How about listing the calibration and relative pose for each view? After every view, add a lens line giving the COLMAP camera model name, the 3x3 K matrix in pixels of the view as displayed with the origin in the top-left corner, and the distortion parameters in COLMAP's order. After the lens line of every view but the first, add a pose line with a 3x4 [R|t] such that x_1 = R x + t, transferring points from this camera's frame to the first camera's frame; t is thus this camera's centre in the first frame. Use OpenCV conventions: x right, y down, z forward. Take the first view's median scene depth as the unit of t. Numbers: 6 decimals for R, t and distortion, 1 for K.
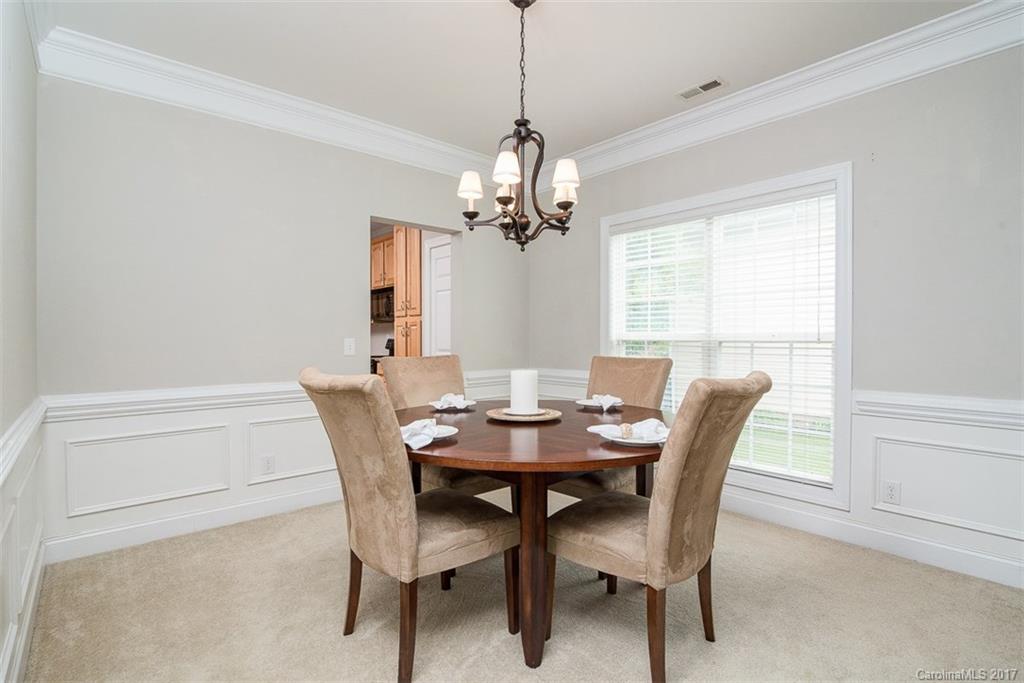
lens RADIAL K [[483.8, 0, 518.4], [0, 483.8, 340.9], [0, 0, 1]] dist [-0.018657, 0.000331]
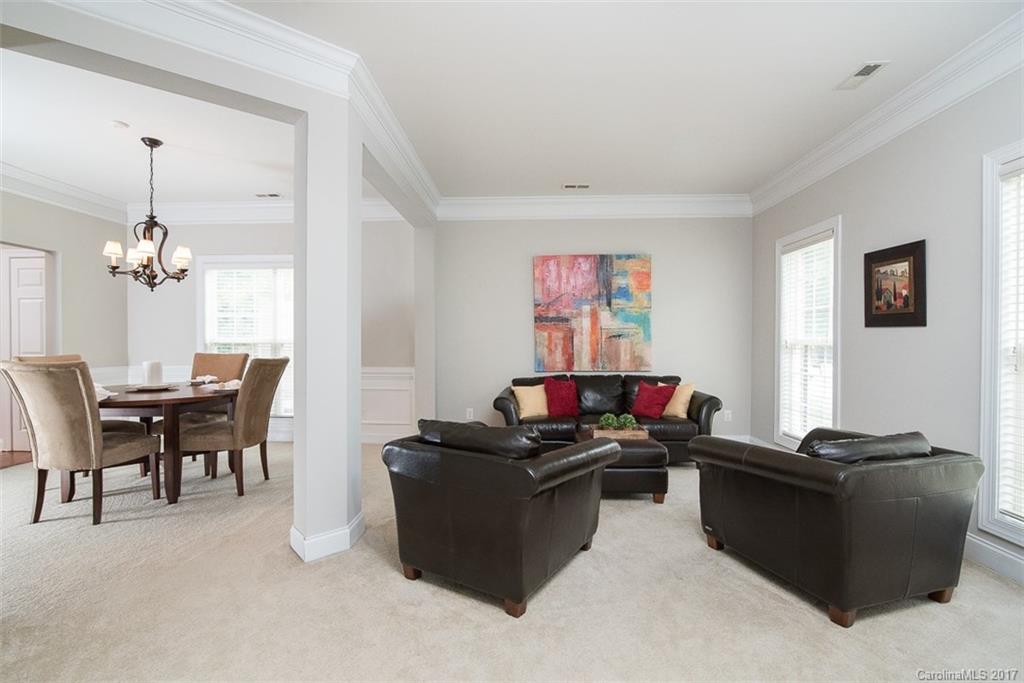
lens RADIAL K [[483.8, 0, 511.2], [0, 483.8, 343.0], [0, 0, 1]] dist [-0.018657, 0.000331]
pose [[0.713001, -0.008336, 0.701114, -0.276113], [0.007735, 0.999962, 0.004023, 0.000368], [-0.701121, 0.002555, 0.713038, -1.109709]]
